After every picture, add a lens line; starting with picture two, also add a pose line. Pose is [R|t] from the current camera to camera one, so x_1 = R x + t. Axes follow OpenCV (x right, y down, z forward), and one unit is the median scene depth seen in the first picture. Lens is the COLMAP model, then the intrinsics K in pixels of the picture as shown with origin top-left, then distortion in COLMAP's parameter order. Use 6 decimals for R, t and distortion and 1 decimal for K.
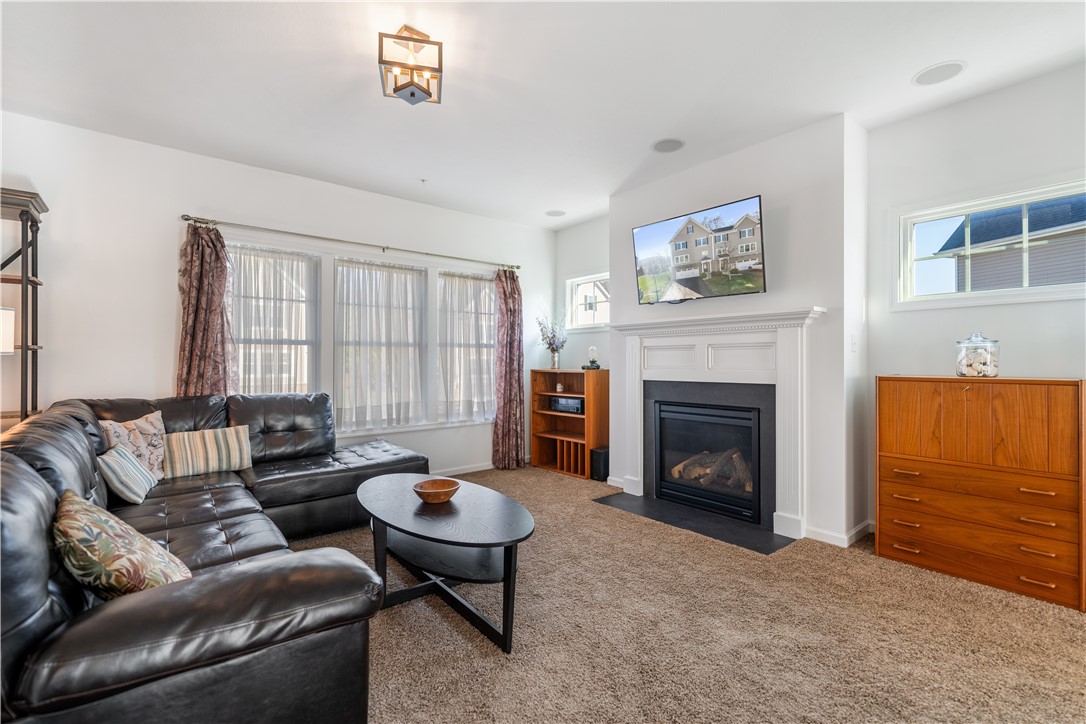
lens RADIAL K [[484.4, 0, 548.7], [0, 484.4, 362.6], [0, 0, 1]] dist [0.003644, 0.000281]
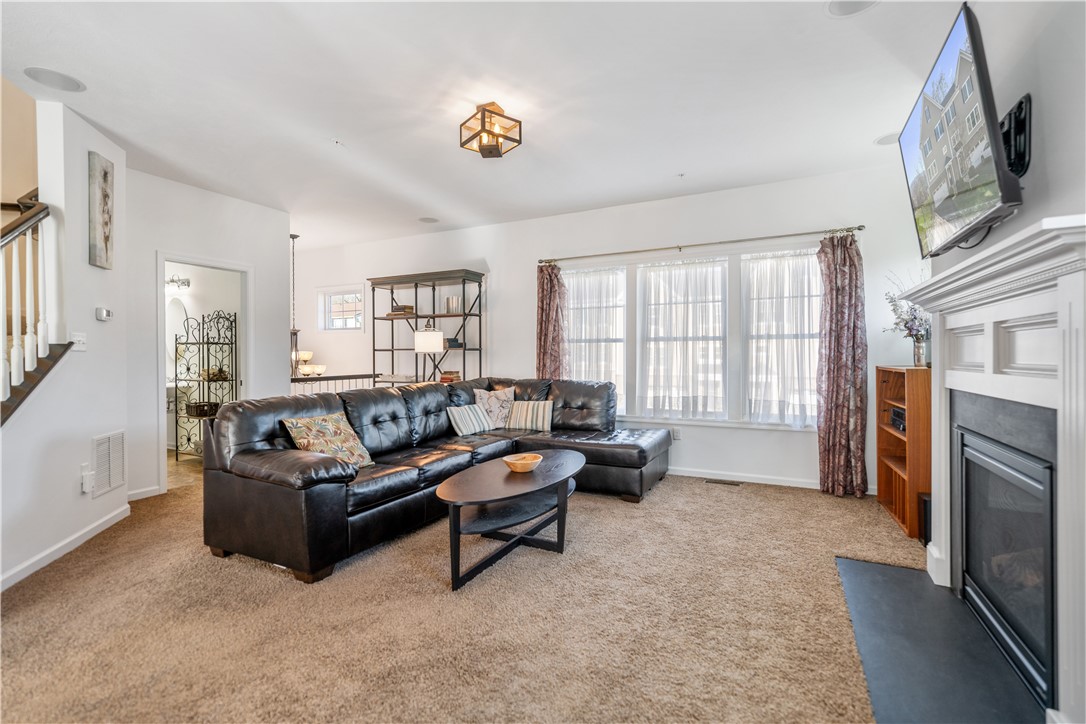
lens RADIAL K [[484.4, 0, 548.7], [0, 484.4, 362.6], [0, 0, 1]] dist [0.003644, 0.000281]
pose [[0.405805, 0.013441, -0.913861, 0.627493], [0.001573, 0.999880, 0.015405, -0.004798], [0.913958, -0.007689, 0.405735, 0.390699]]
